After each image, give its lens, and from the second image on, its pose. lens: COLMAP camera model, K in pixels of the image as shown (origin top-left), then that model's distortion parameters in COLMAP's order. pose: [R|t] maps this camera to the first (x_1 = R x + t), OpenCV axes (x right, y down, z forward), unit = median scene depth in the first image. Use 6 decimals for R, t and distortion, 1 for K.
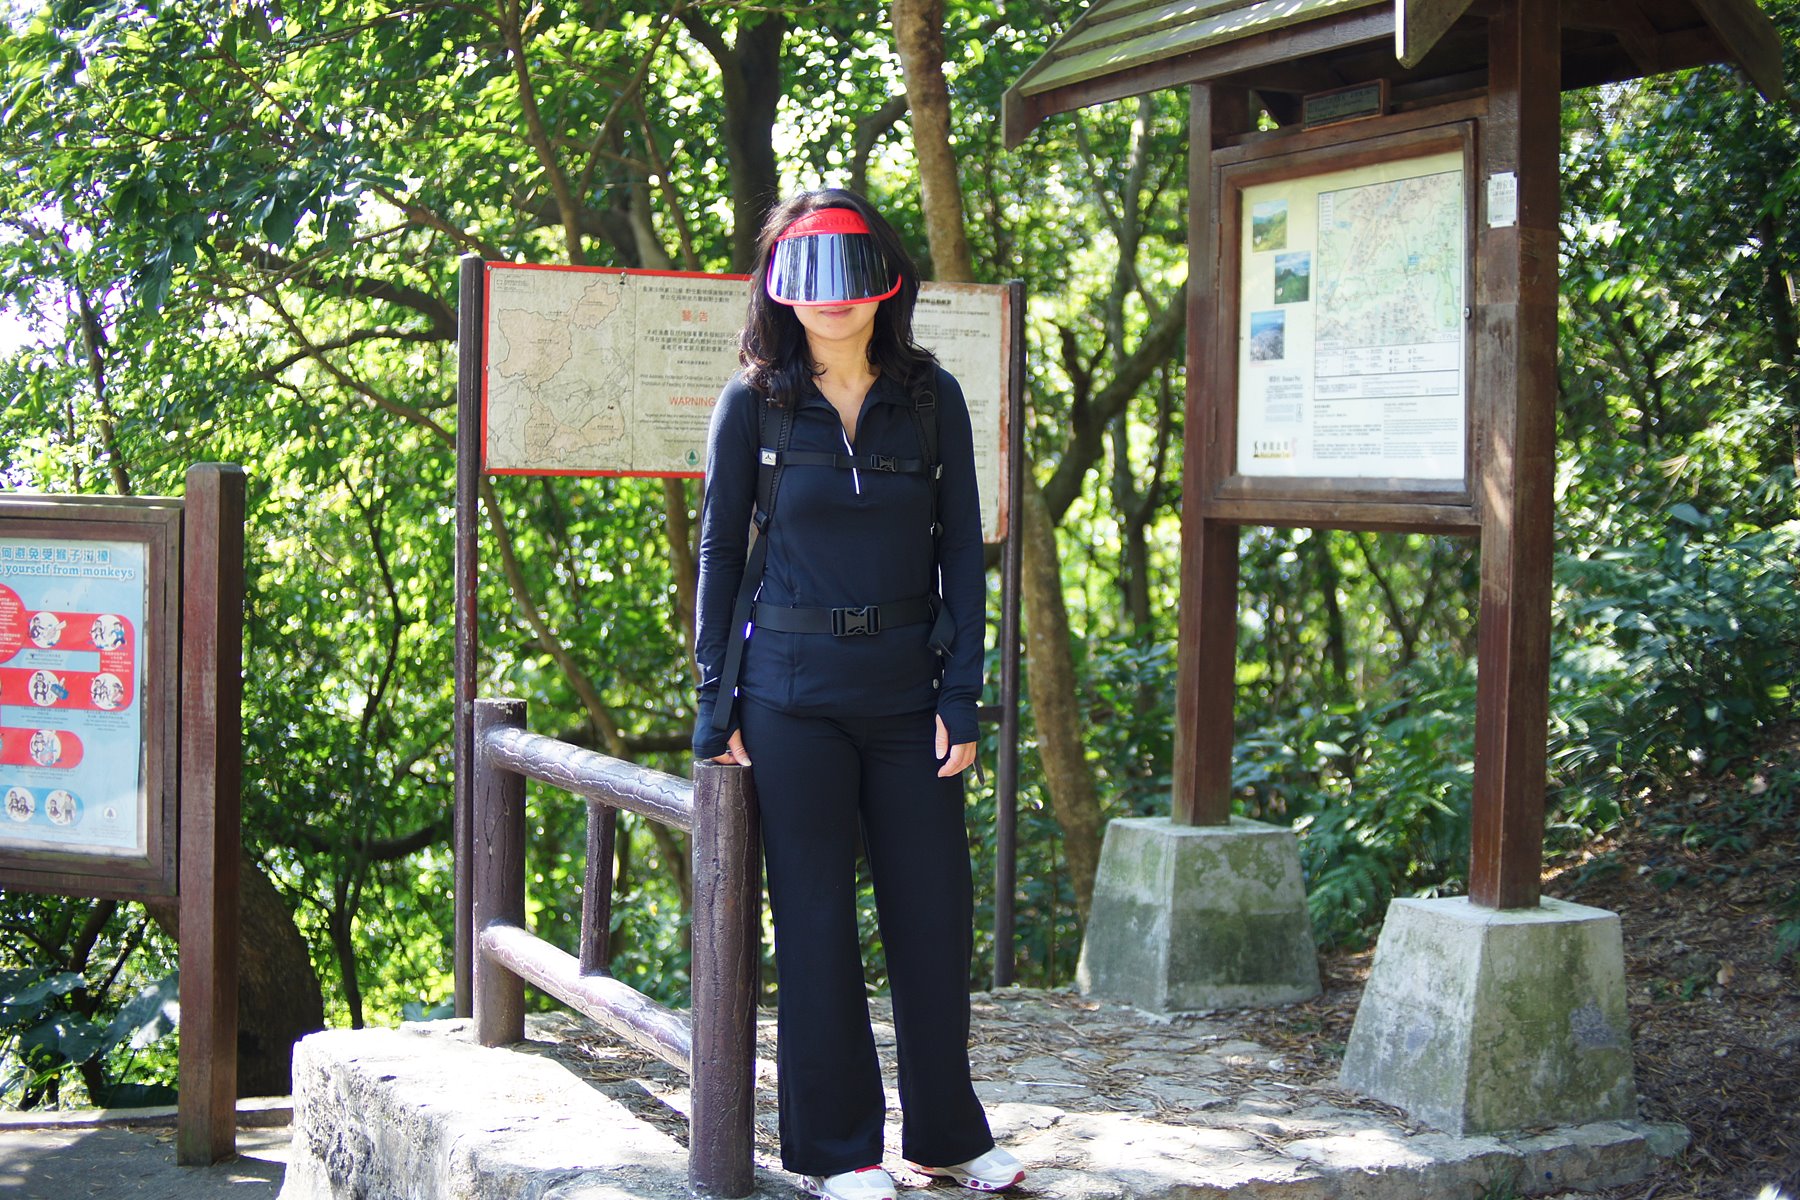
lens RADIAL K [[2784.0, 0, 898.9], [0, 2784.0, 597.3], [0, 0, 1]] dist [-0.240198, -0.139767]
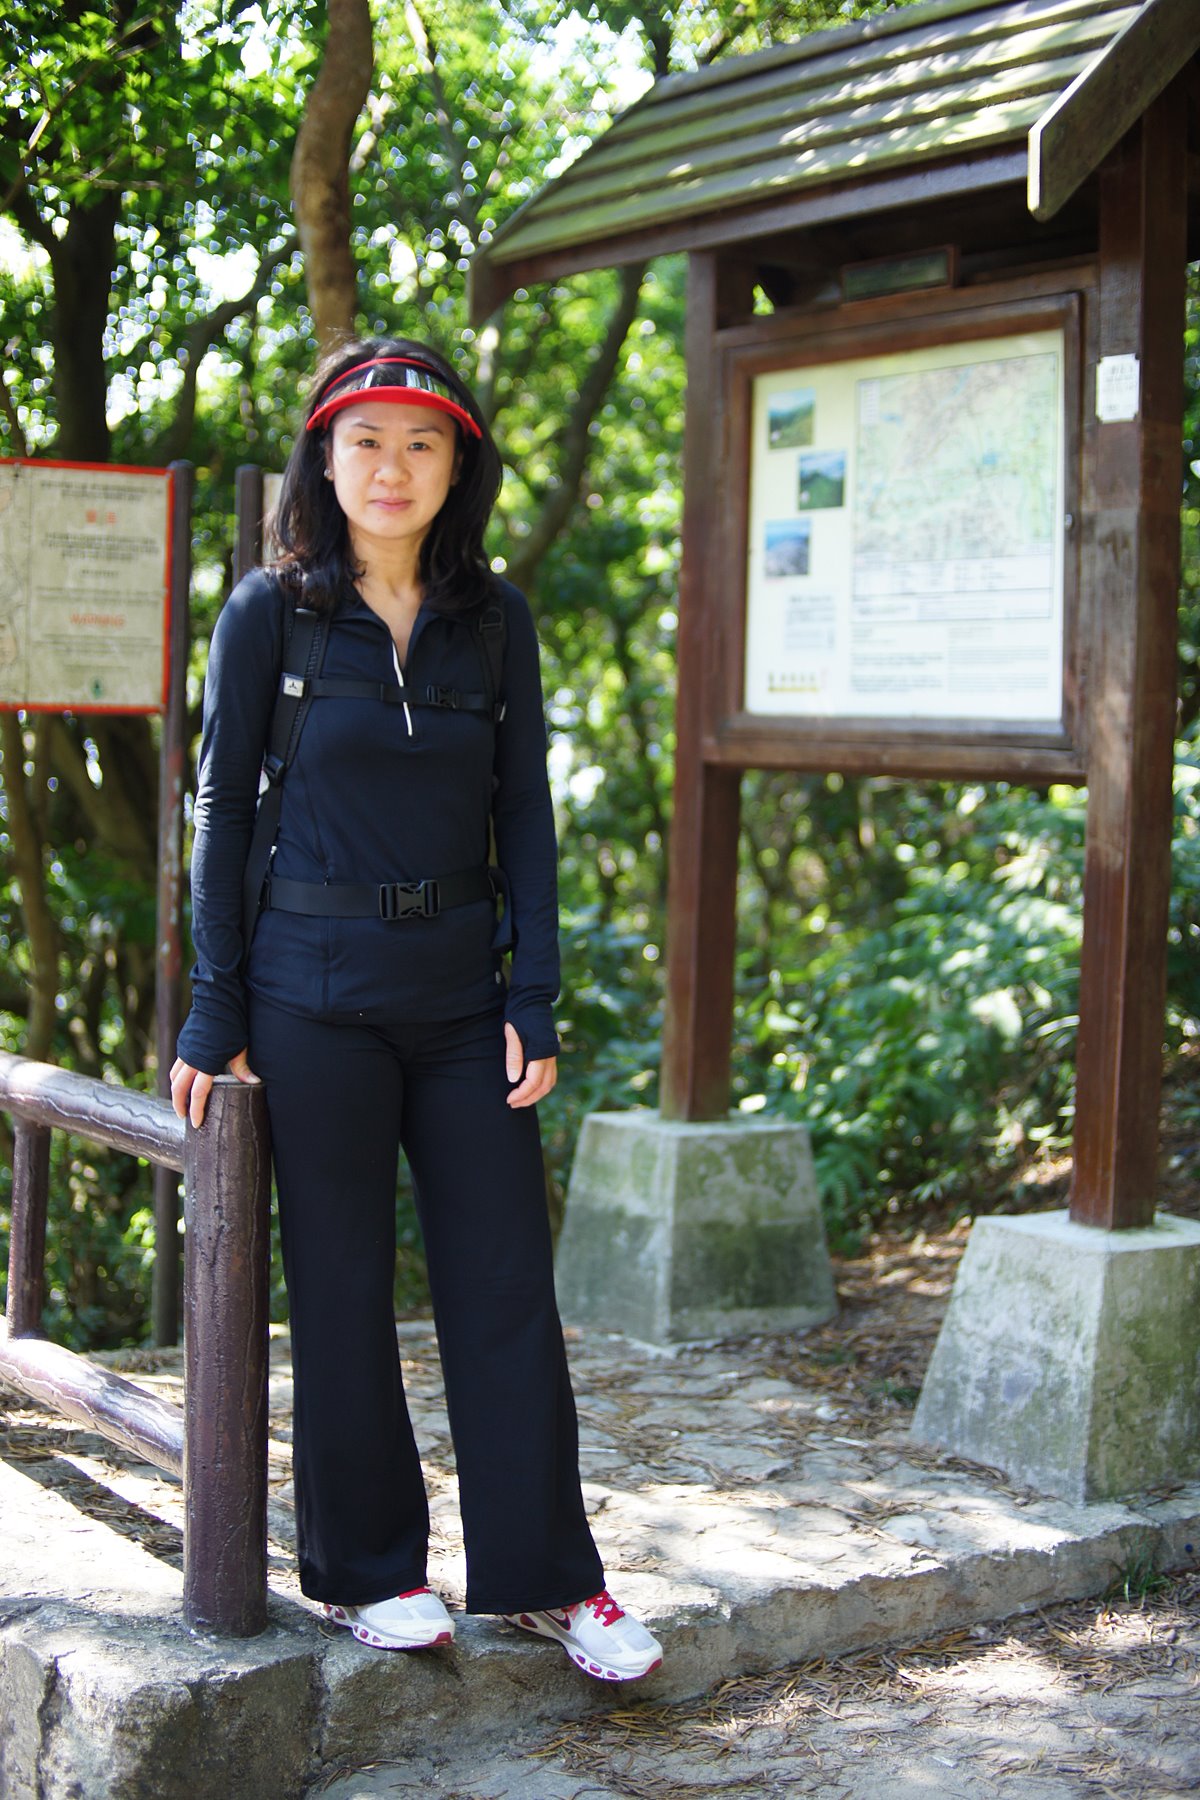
lens RADIAL K [[2784.0, 0, 601.8], [0, 2784.0, 898.3], [0, 0, 1]] dist [-0.240198, -0.139767]
pose [[0.985822, -0.004363, 0.167739, -0.074594], [0.000389, 0.999719, 0.023716, -0.008247], [-0.167795, -0.023315, 0.985546, 0.188570]]
